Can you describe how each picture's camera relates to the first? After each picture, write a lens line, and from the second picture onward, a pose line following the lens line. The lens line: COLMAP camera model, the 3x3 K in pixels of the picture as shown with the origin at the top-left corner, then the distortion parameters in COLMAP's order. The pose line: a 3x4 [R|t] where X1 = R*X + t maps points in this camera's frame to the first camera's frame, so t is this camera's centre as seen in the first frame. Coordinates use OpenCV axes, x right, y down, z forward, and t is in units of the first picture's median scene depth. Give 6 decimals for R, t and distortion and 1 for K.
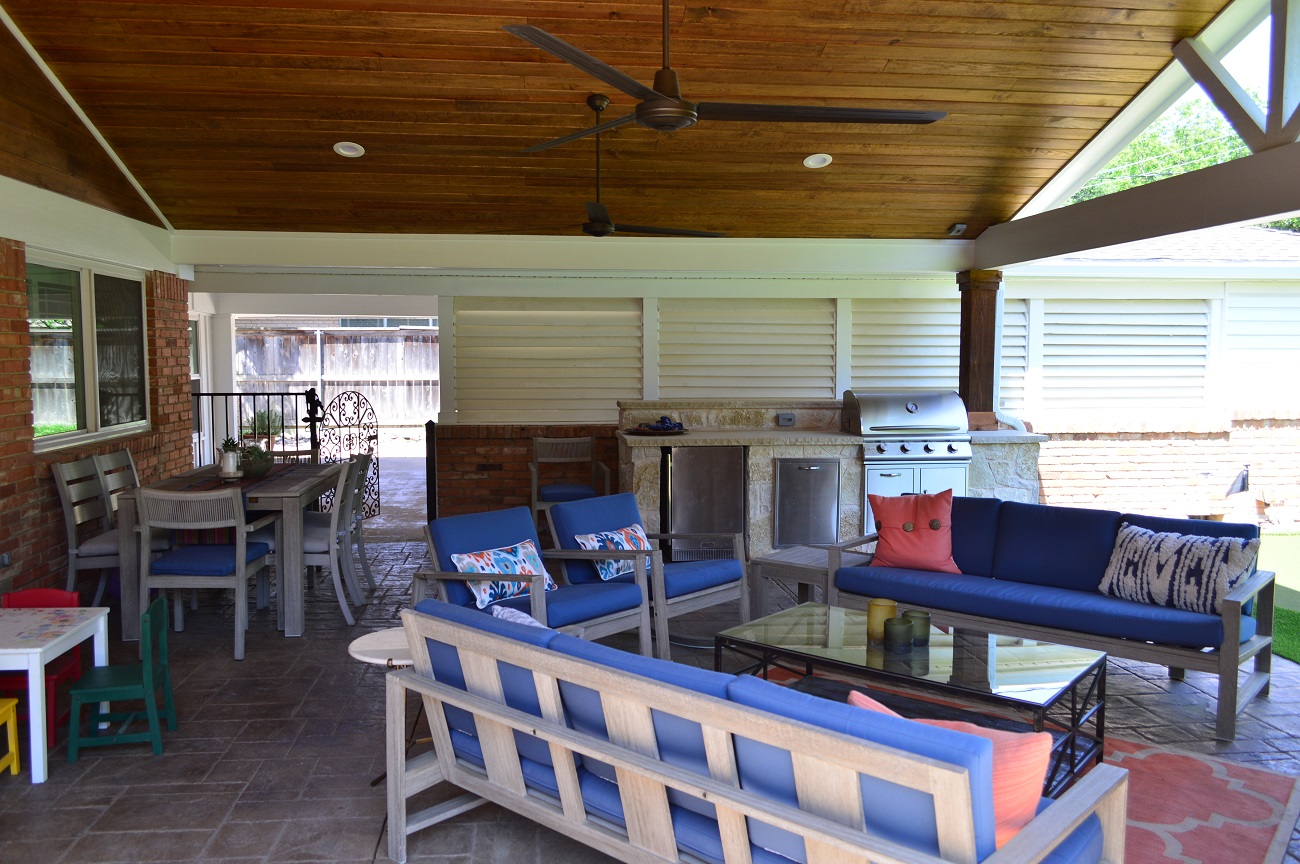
lens RADIAL K [[1025.2, 0, 650.0], [0, 1025.2, 432.0], [0, 0, 1]] dist [-0.012523, 0.000117]
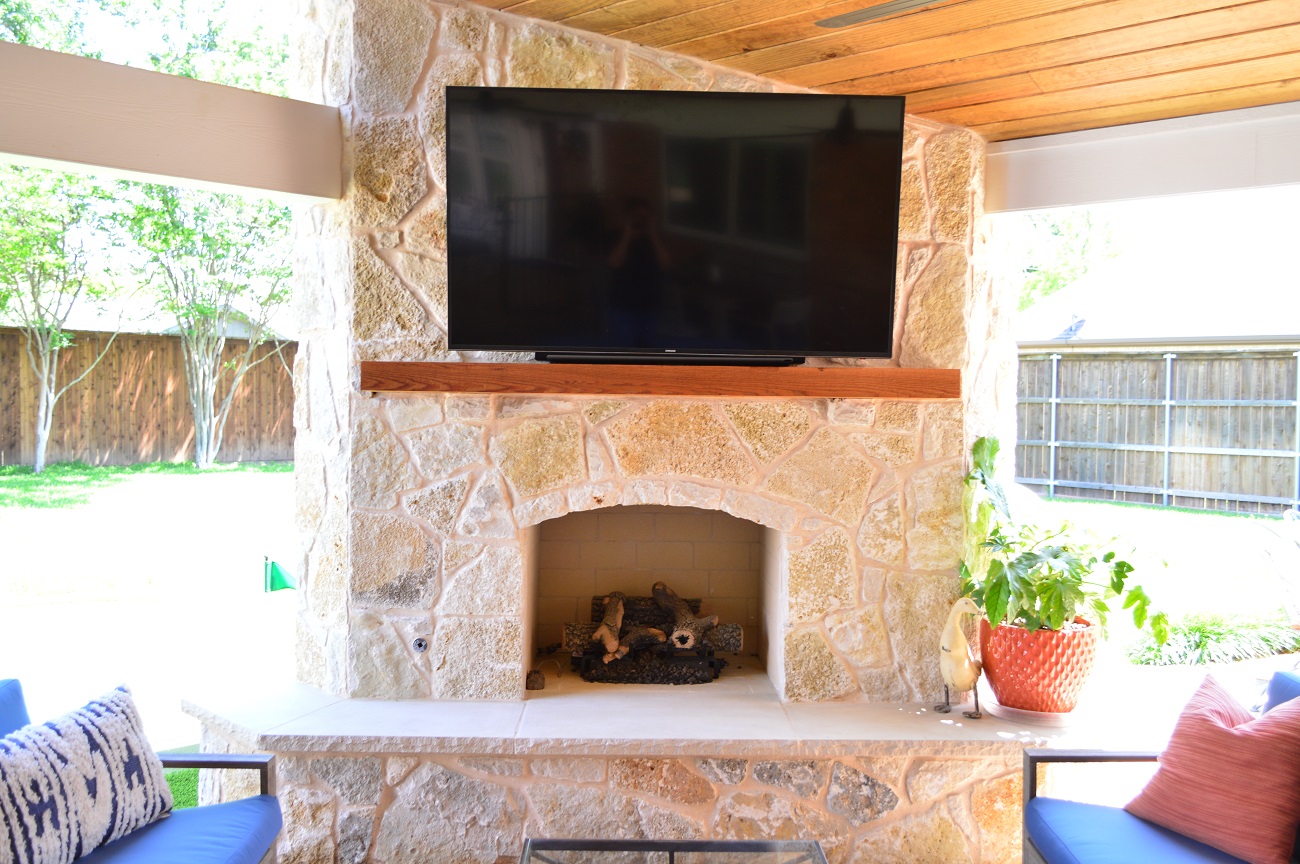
lens RADIAL K [[1176.5, 0, 650.0], [0, 1176.5, 432.0], [0, 0, 1]] dist [-0.014799, -0.000841]
pose [[-0.645327, -0.039278, 0.762896, -0.094292], [0.039067, 0.995674, 0.084309, -0.057335], [-0.762907, 0.084211, -0.641001, 0.708641]]
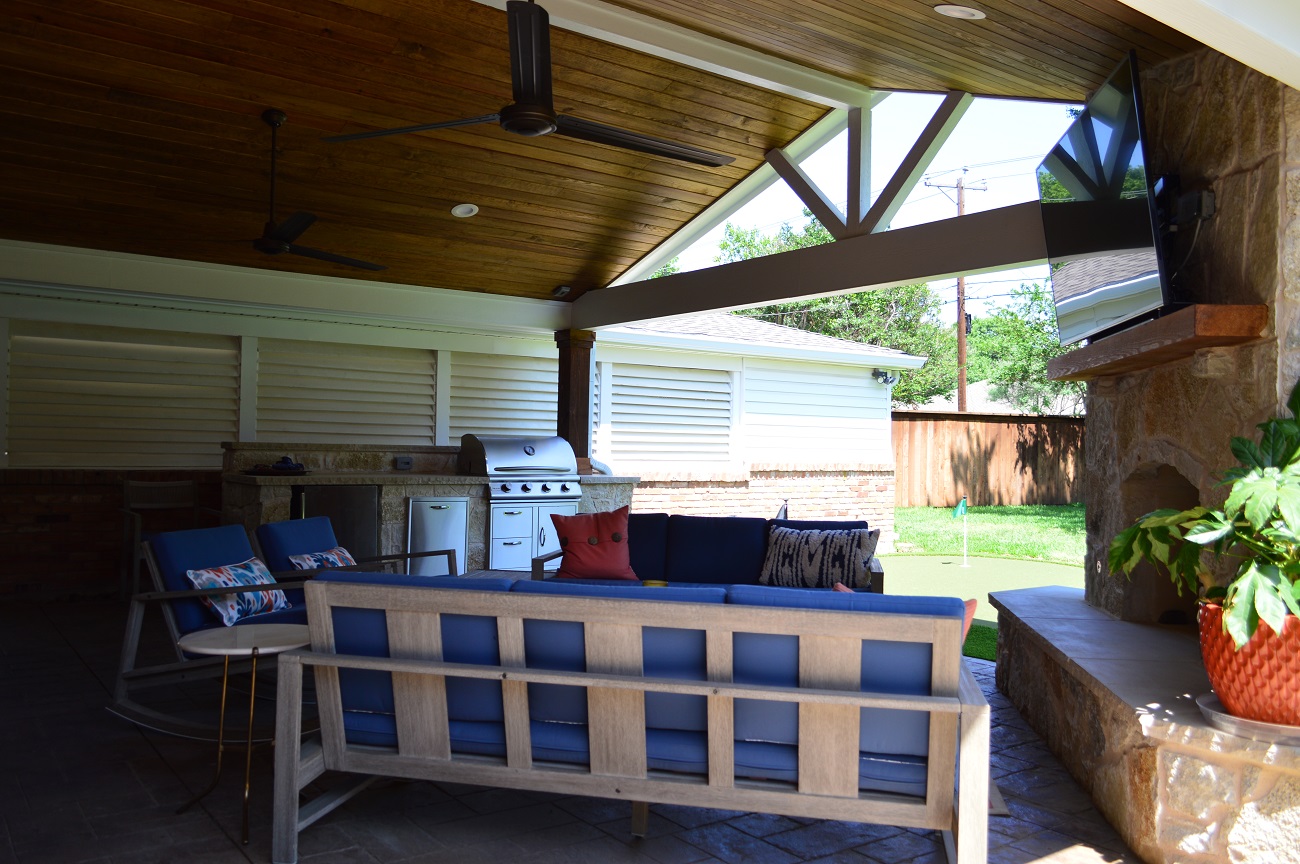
lens RADIAL K [[1025.2, 0, 650.0], [0, 1025.2, 432.0], [0, 0, 1]] dist [-0.012523, 0.000117]
pose [[0.867025, 0.023435, 0.497713, -0.177482], [0.019308, 0.996563, -0.080558, 0.048185], [-0.497890, 0.079456, 0.863592, 0.009617]]
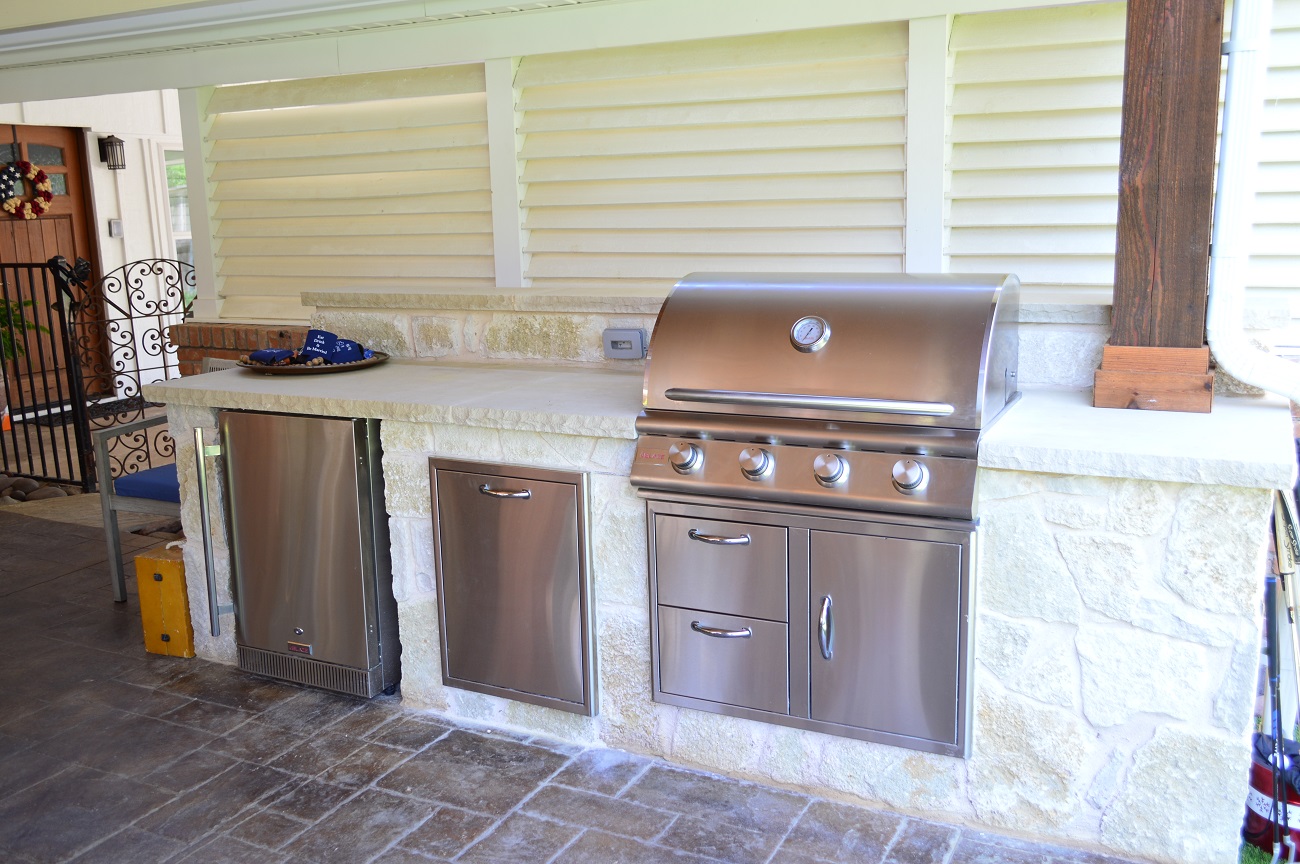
lens RADIAL K [[1176.5, 0, 650.0], [0, 1176.5, 432.0], [0, 0, 1]] dist [-0.014799, -0.000841]
pose [[0.835011, 0.085276, -0.543584, 0.434763], [-0.014249, 0.990937, 0.133567, -0.043532], [0.550048, -0.103785, 0.828659, 0.702465]]
